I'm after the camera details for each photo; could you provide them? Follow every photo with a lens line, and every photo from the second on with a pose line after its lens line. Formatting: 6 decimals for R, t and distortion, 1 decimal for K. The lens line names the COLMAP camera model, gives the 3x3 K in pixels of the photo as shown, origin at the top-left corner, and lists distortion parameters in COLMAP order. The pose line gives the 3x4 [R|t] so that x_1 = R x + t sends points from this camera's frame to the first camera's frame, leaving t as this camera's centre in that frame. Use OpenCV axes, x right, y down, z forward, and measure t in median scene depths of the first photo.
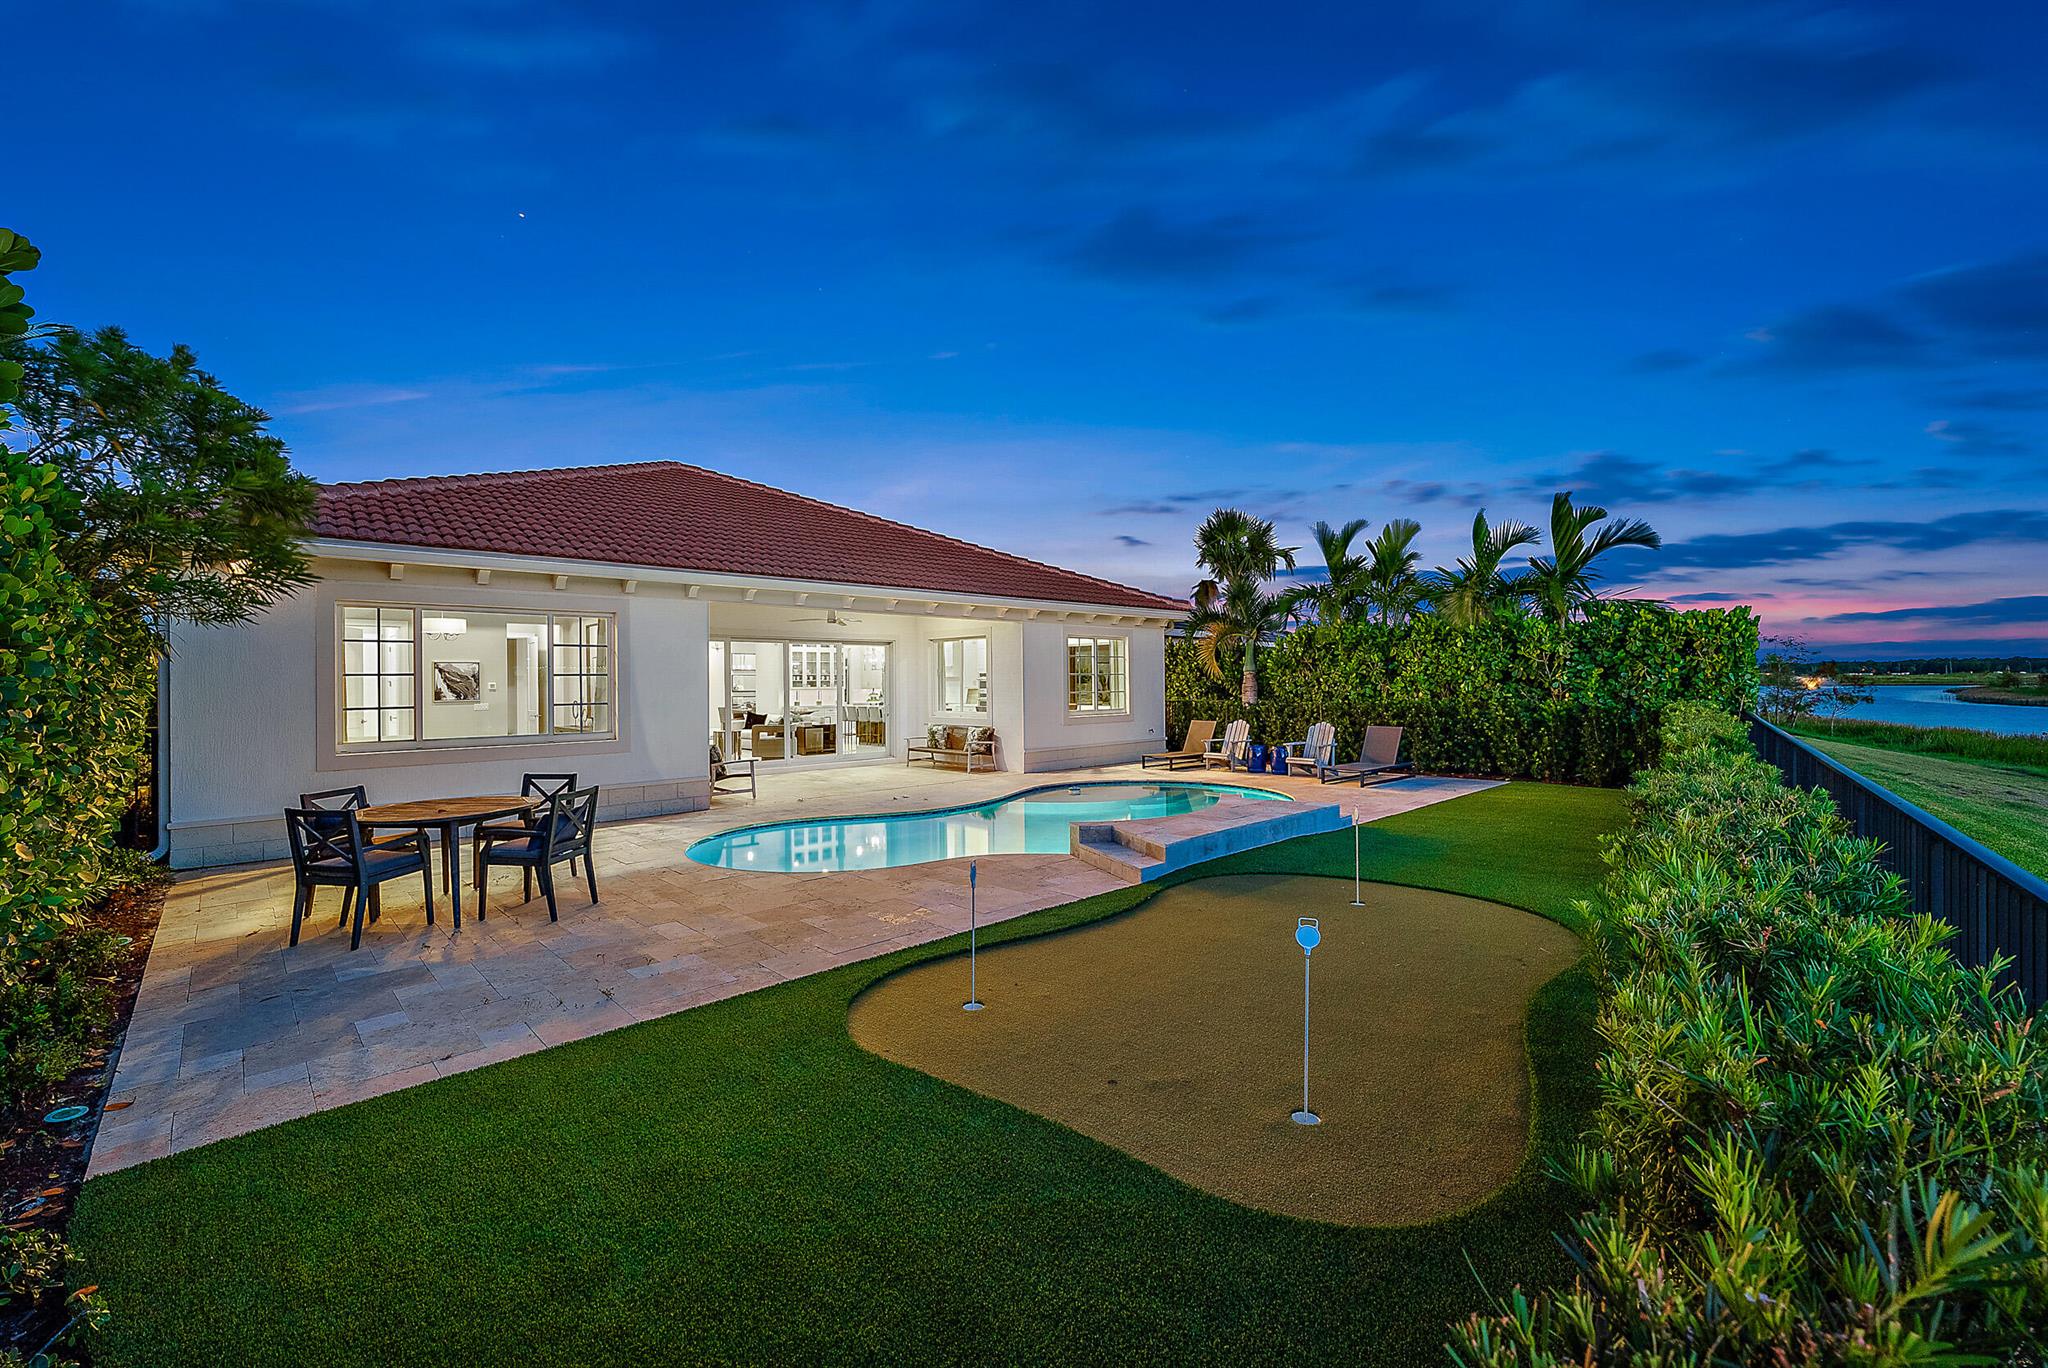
lens RADIAL K [[856.0, 0, 1028.2], [0, 856.0, 683.7], [0, 0, 1]] dist [0.003930, -0.000622]
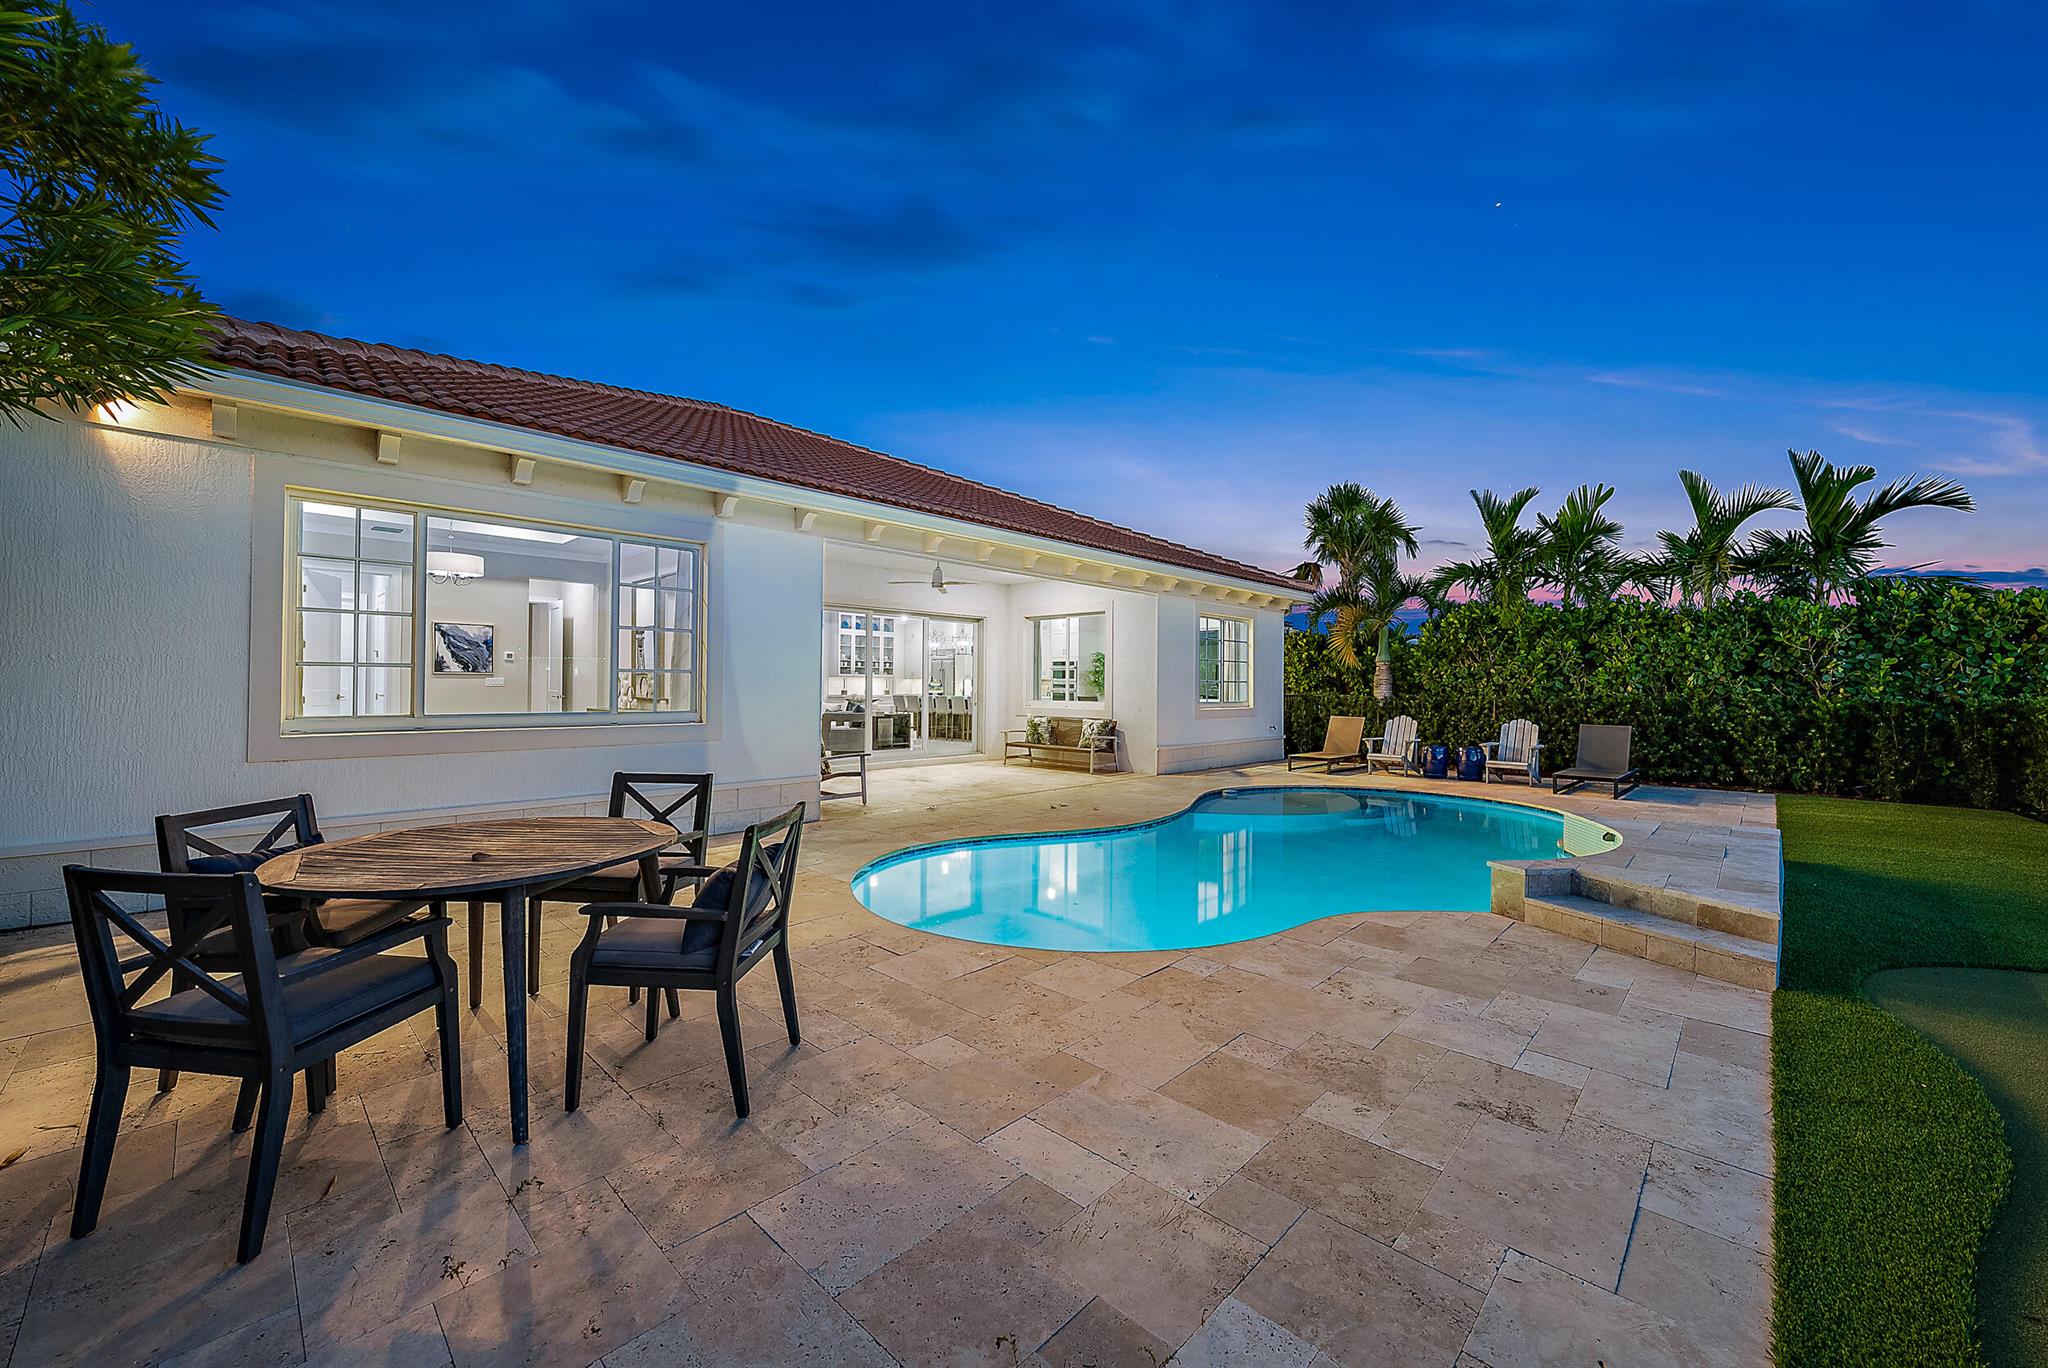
lens RADIAL K [[791.8, 0, 1022.6], [0, 791.8, 684.1], [0, 0, 1]] dist [0.000197, 0.001369]
pose [[0.998911, 0.018266, 0.042943, -0.182777], [-0.018058, 0.999823, -0.005224, 0.023703], [-0.043031, 0.004443, 0.999064, 0.248975]]
